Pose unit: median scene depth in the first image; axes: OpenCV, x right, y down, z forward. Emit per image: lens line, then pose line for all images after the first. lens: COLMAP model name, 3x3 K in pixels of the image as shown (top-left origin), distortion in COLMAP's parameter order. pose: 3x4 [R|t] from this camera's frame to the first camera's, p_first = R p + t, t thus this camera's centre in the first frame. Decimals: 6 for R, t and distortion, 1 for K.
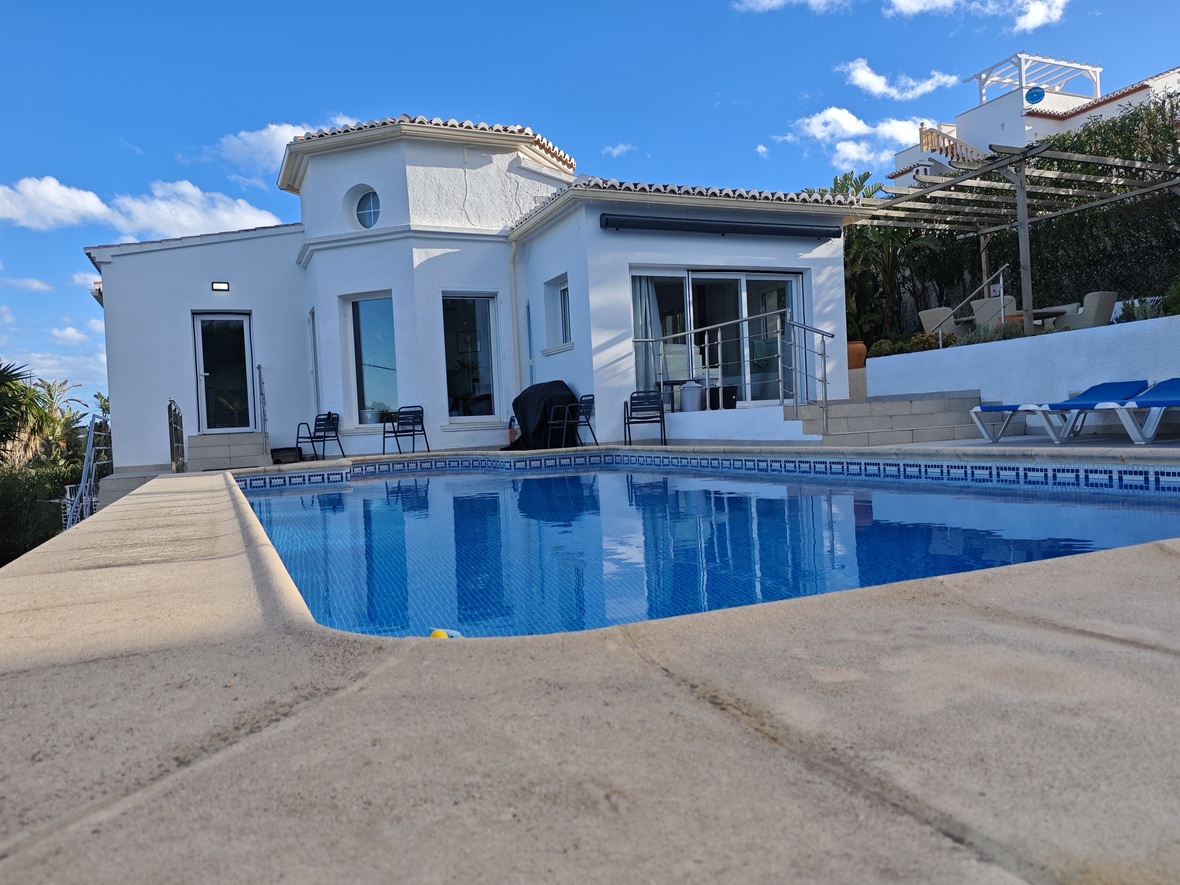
lens RADIAL K [[842.6, 0, 586.4], [0, 842.6, 430.7], [0, 0, 1]] dist [0.018081, -0.022426]
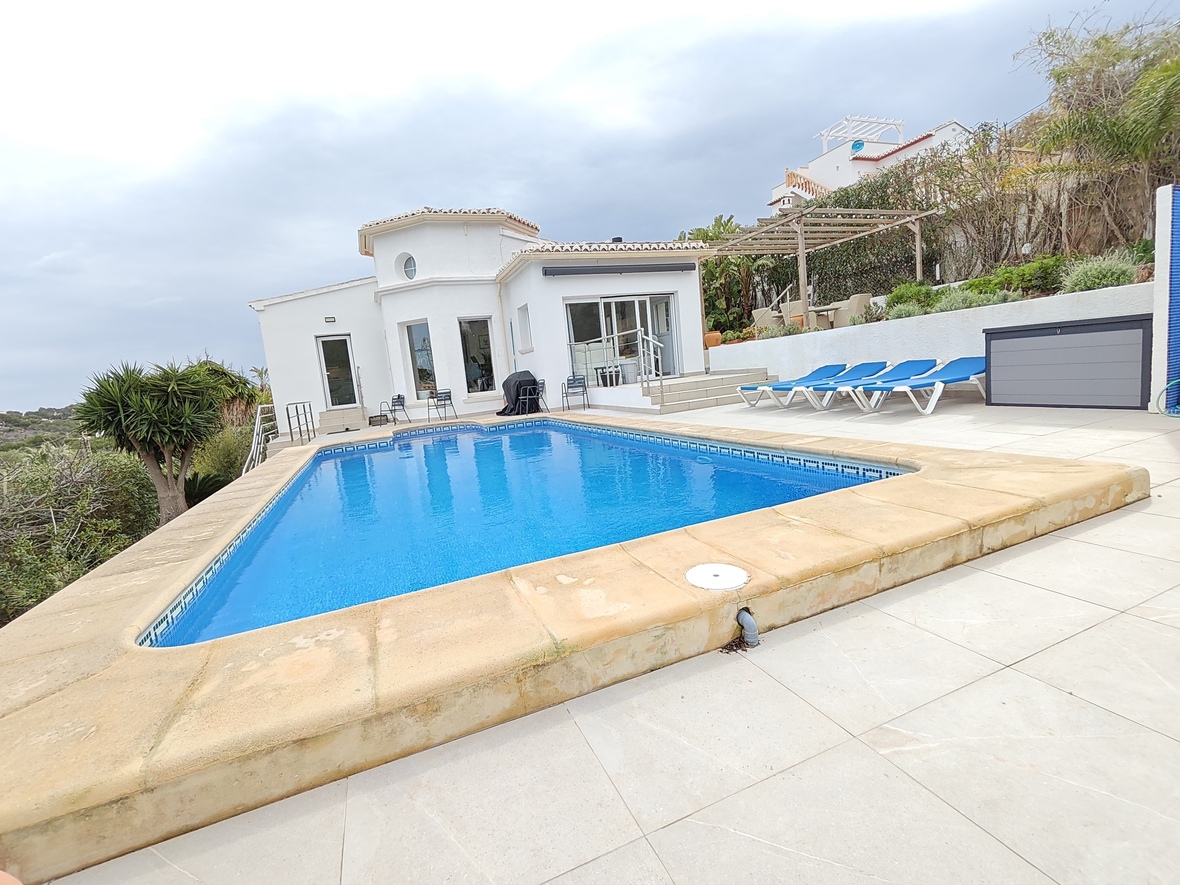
lens RADIAL K [[526.5, 0, 585.3], [0, 526.5, 439.9], [0, 0, 1]] dist [0.001603, -0.002060]
pose [[0.997851, -0.052433, -0.039302, 0.129627], [0.057042, 0.990241, 0.127158, -0.054012], [0.032252, -0.129126, 0.991104, -0.054642]]
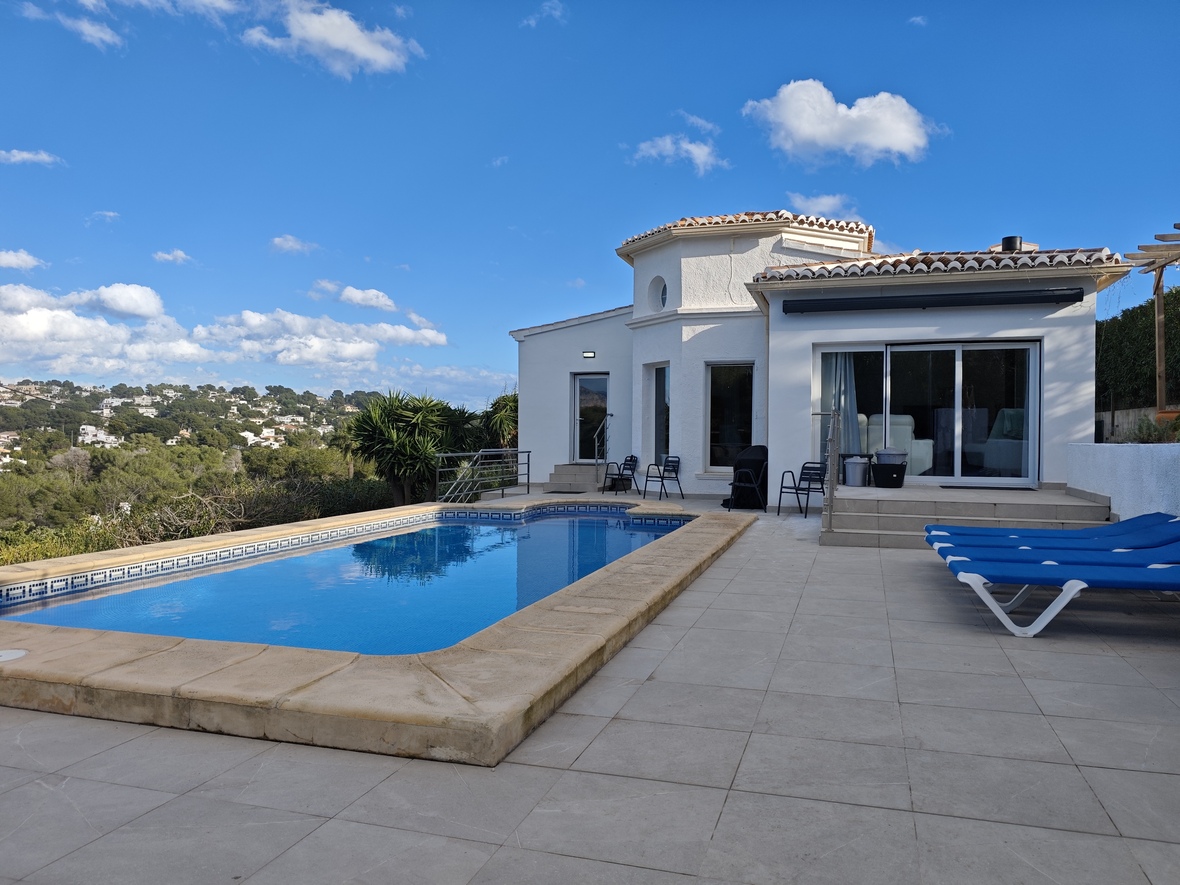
lens RADIAL K [[842.6, 0, 619.5], [0, 842.6, 450.0], [0, 0, 1]] dist [0.018081, -0.022426]
pose [[0.763829, 0.065149, -0.642123, 0.616033], [-0.047194, 0.997867, 0.045102, -0.106379], [0.643691, -0.004146, 0.765274, 0.006562]]
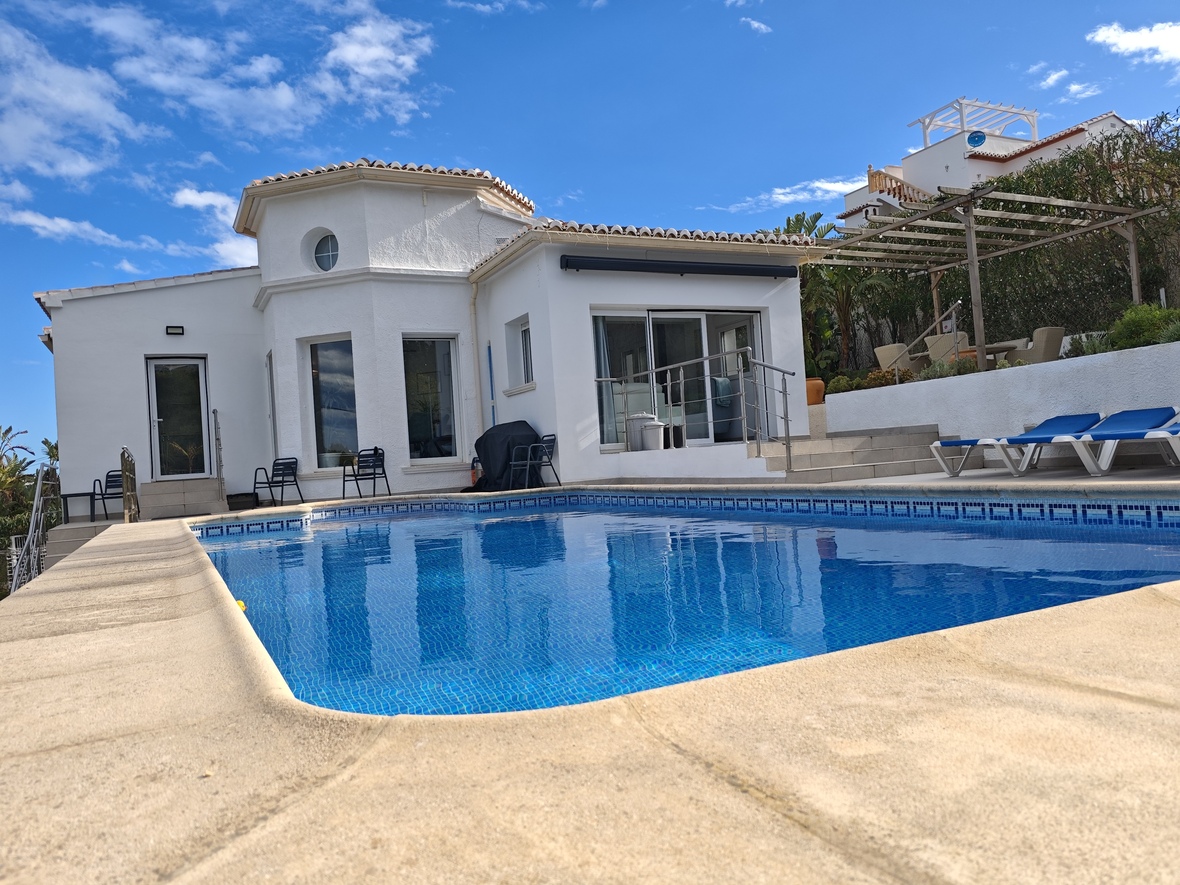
lens RADIAL K [[842.6, 0, 580.4], [0, 842.6, 432.5], [0, 0, 1]] dist [0.018081, -0.022426]
pose [[0.999063, -0.015218, 0.040522, -0.004057], [0.016953, 0.998939, -0.042819, -0.002509], [-0.039827, 0.043466, 0.998261, 0.003756]]
